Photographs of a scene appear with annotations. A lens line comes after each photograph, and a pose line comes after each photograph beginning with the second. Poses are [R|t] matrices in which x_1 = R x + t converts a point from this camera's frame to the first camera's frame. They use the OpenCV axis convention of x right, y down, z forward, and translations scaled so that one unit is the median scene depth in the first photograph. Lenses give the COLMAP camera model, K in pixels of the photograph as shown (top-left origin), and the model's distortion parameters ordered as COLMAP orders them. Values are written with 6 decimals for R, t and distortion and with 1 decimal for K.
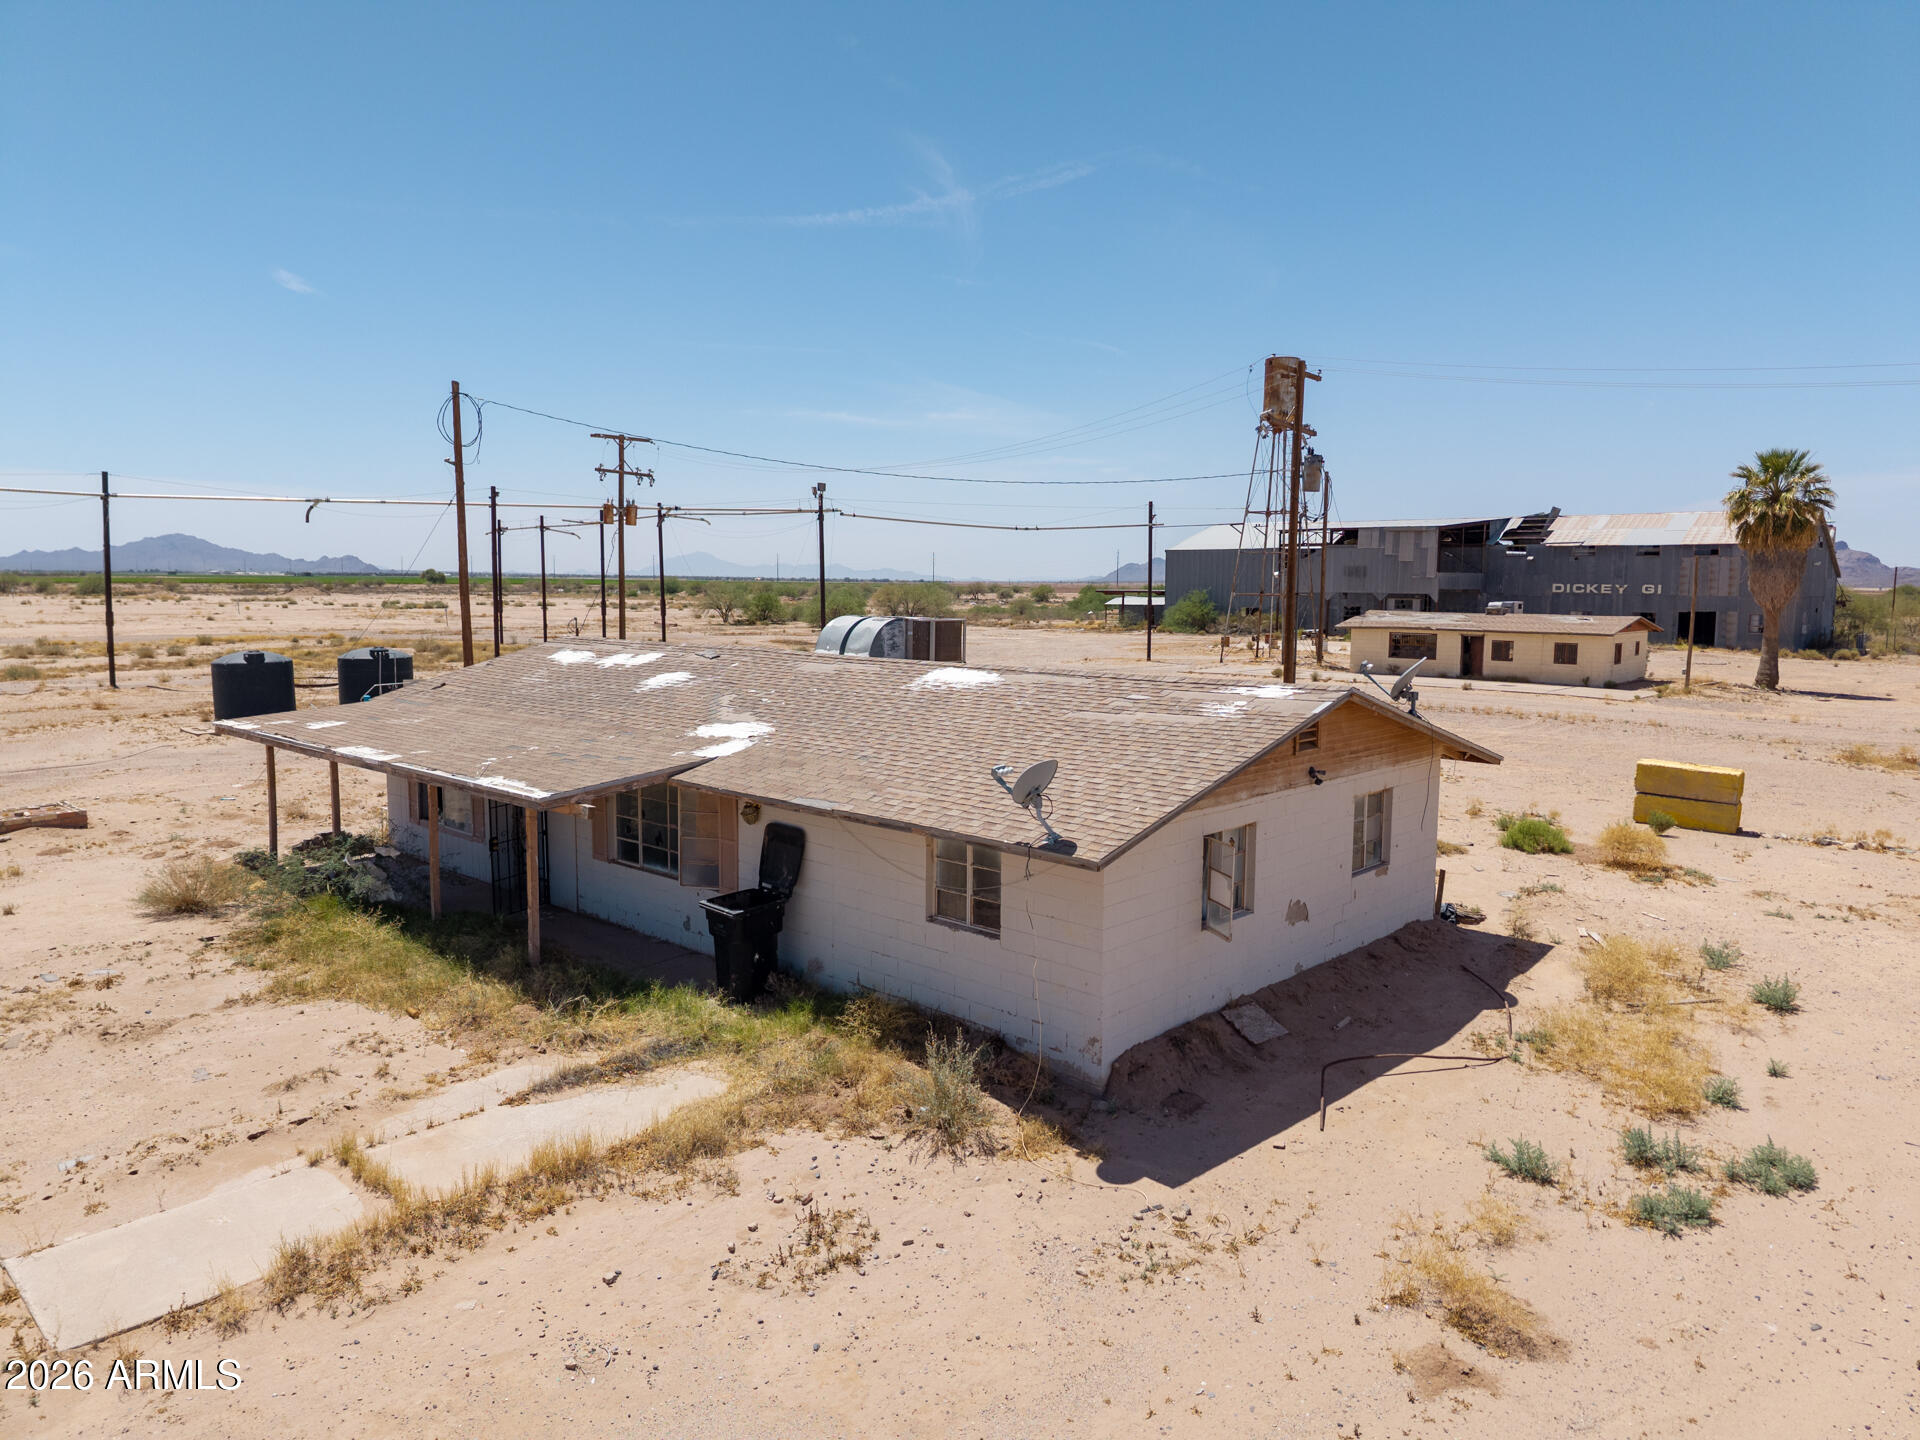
lens RADIAL K [[1304.0, 0, 947.6], [0, 1304.0, 710.3], [0, 0, 1]] dist [-0.040624, 0.088456]
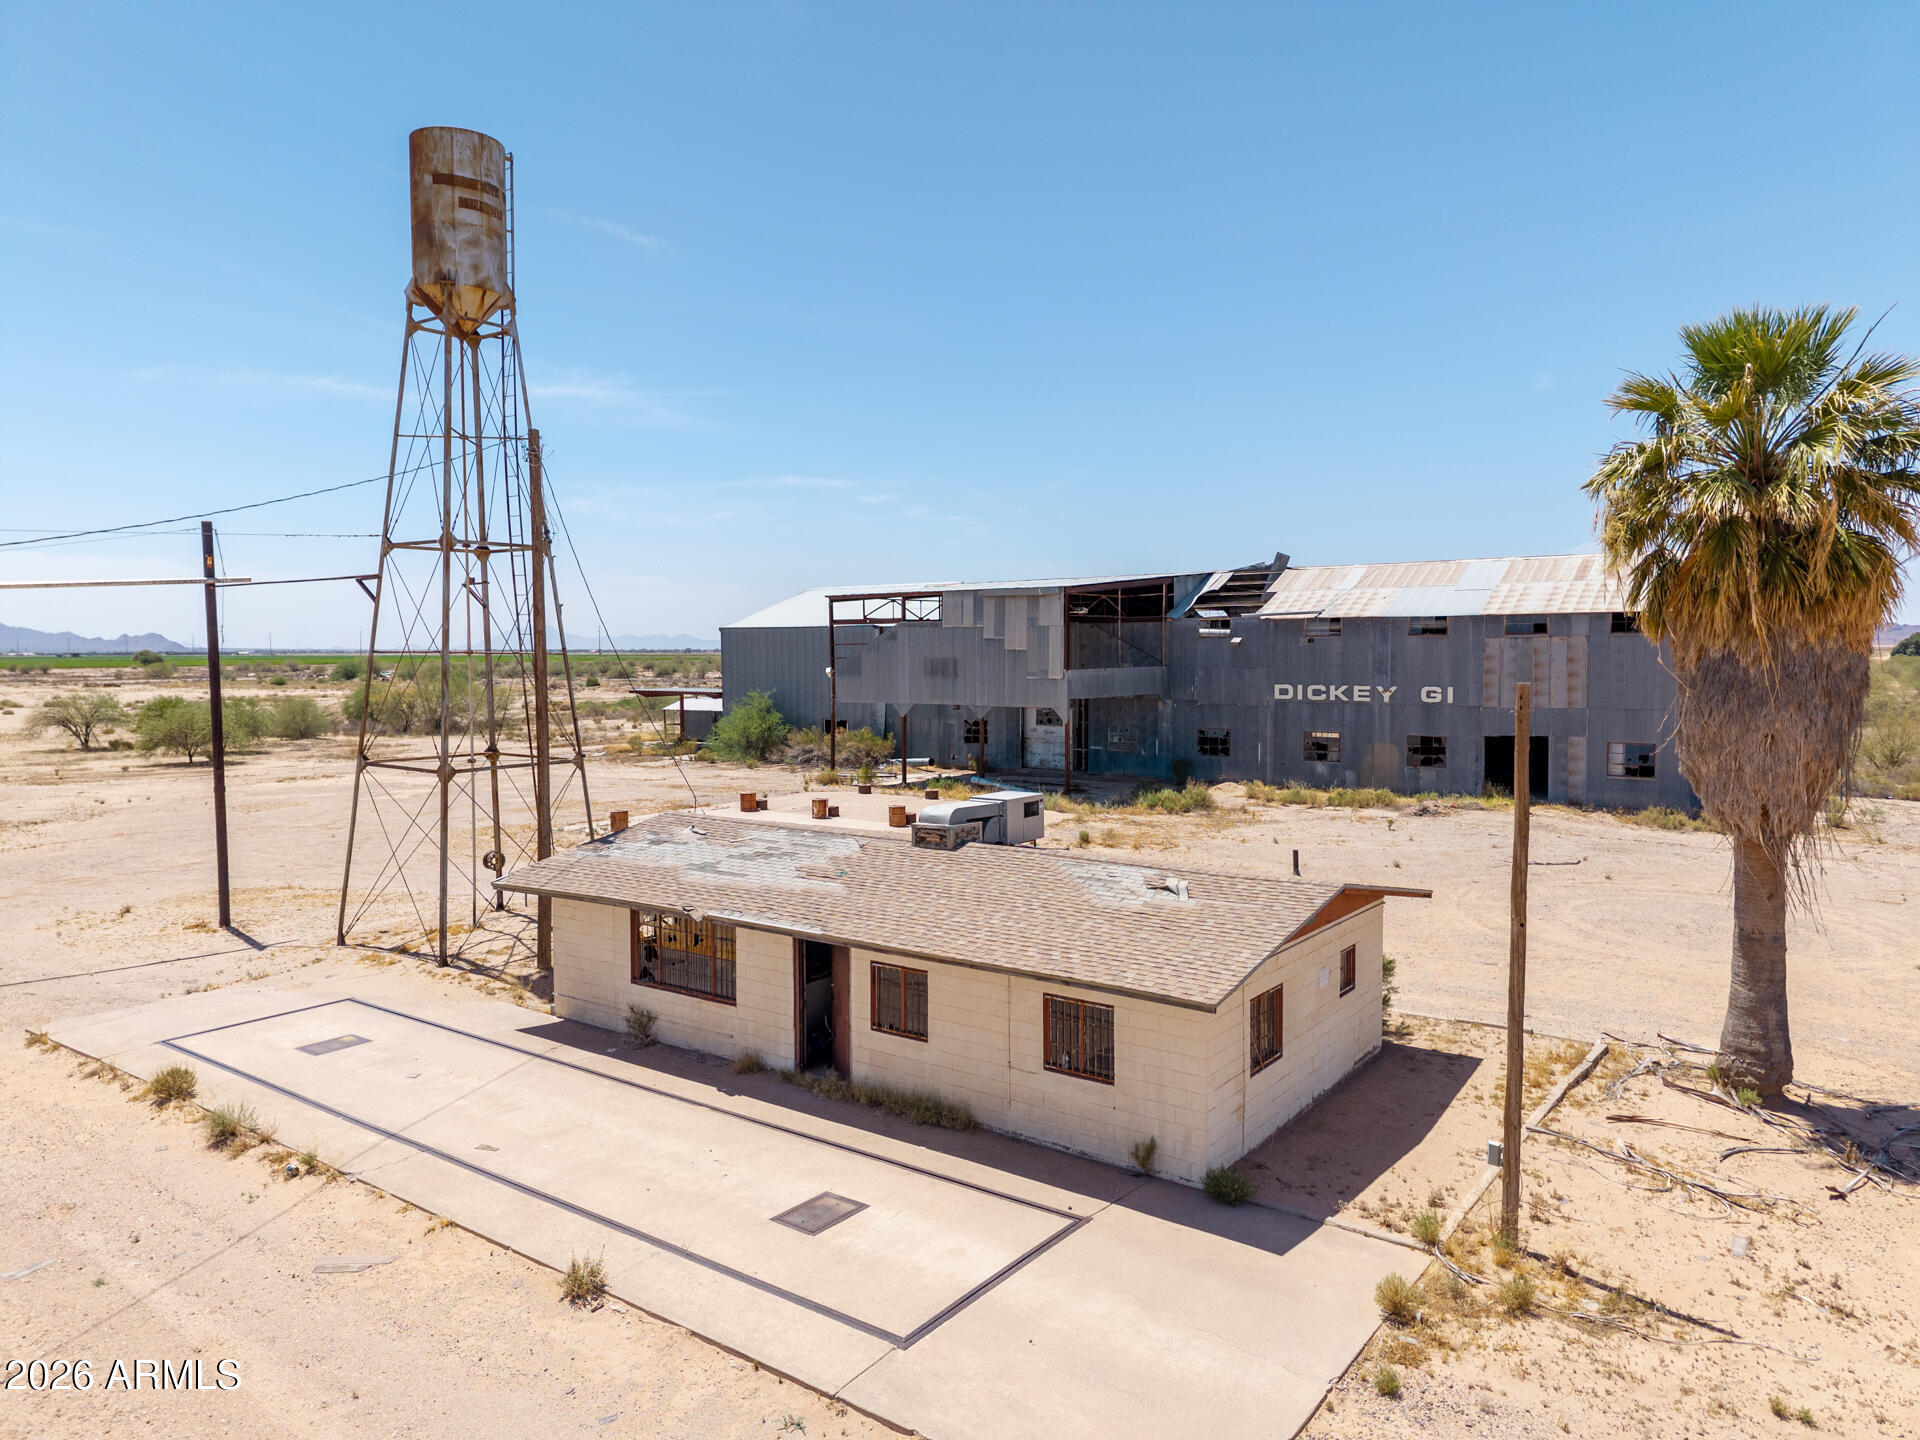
lens RADIAL K [[1279.4, 0, 958.2], [0, 1279.4, 716.1], [0, 0, 1]] dist [0.051878, -0.064616]
pose [[0.992811, -0.020677, 0.117892, 0.389128], [0.026286, 0.998586, -0.046217, -0.091196], [-0.116770, 0.048984, 0.991950, 0.679234]]
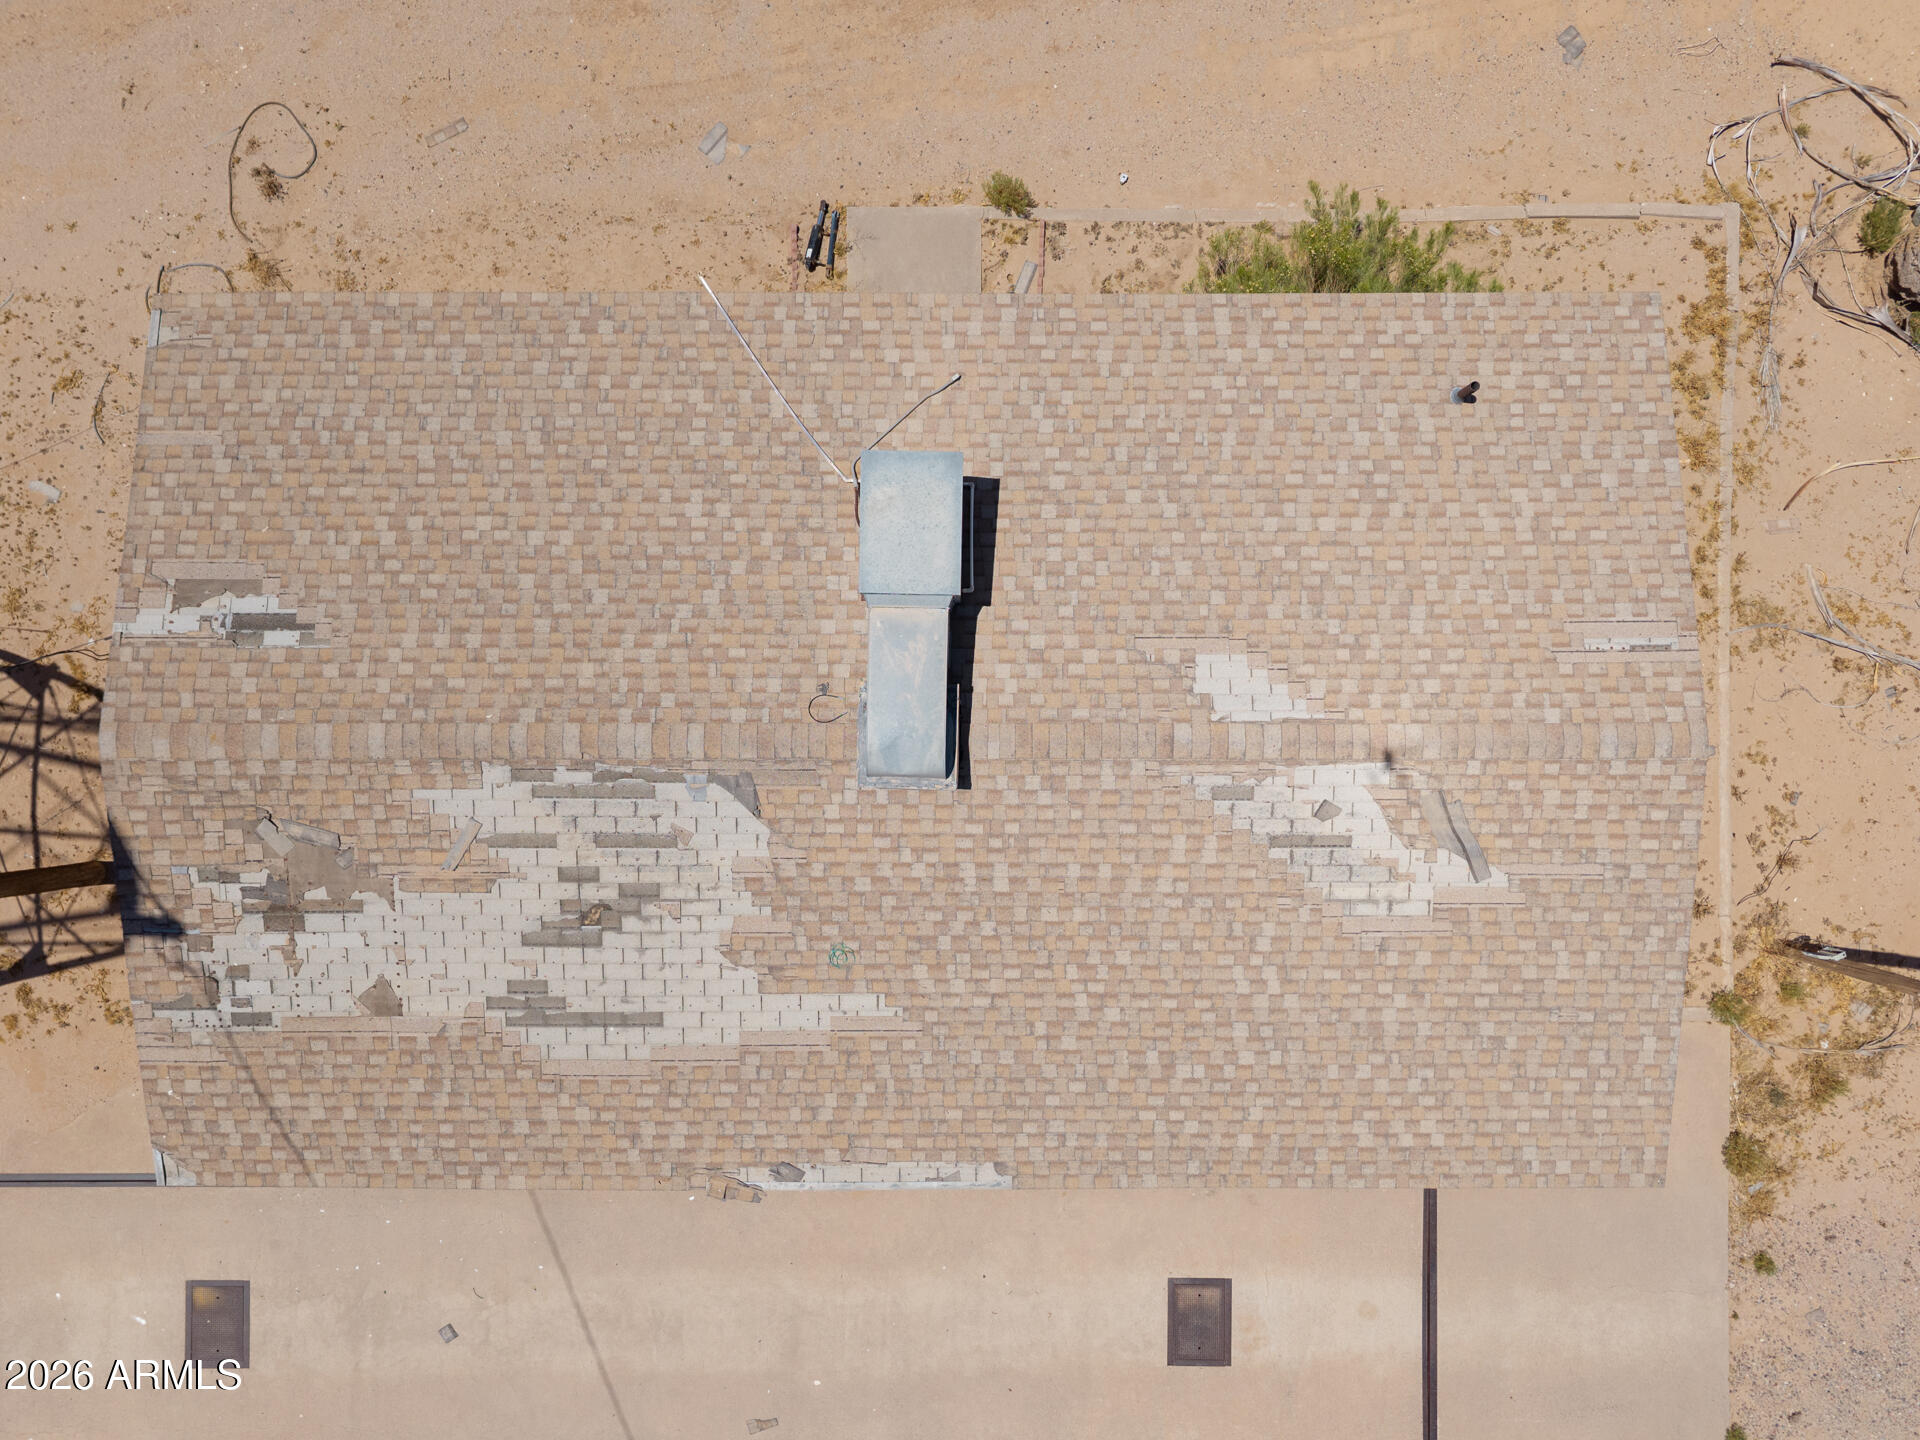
lens RADIAL K [[1284.4, 0, 963.5], [0, 1284.4, 714.8], [0, 0, 1]] dist [0.024492, -0.021116]
pose [[0.727189, -0.686429, -0.003387, 0.430999], [0.073197, 0.072635, 0.994669, -0.238325], [-0.682524, -0.723560, 0.103064, 0.981735]]
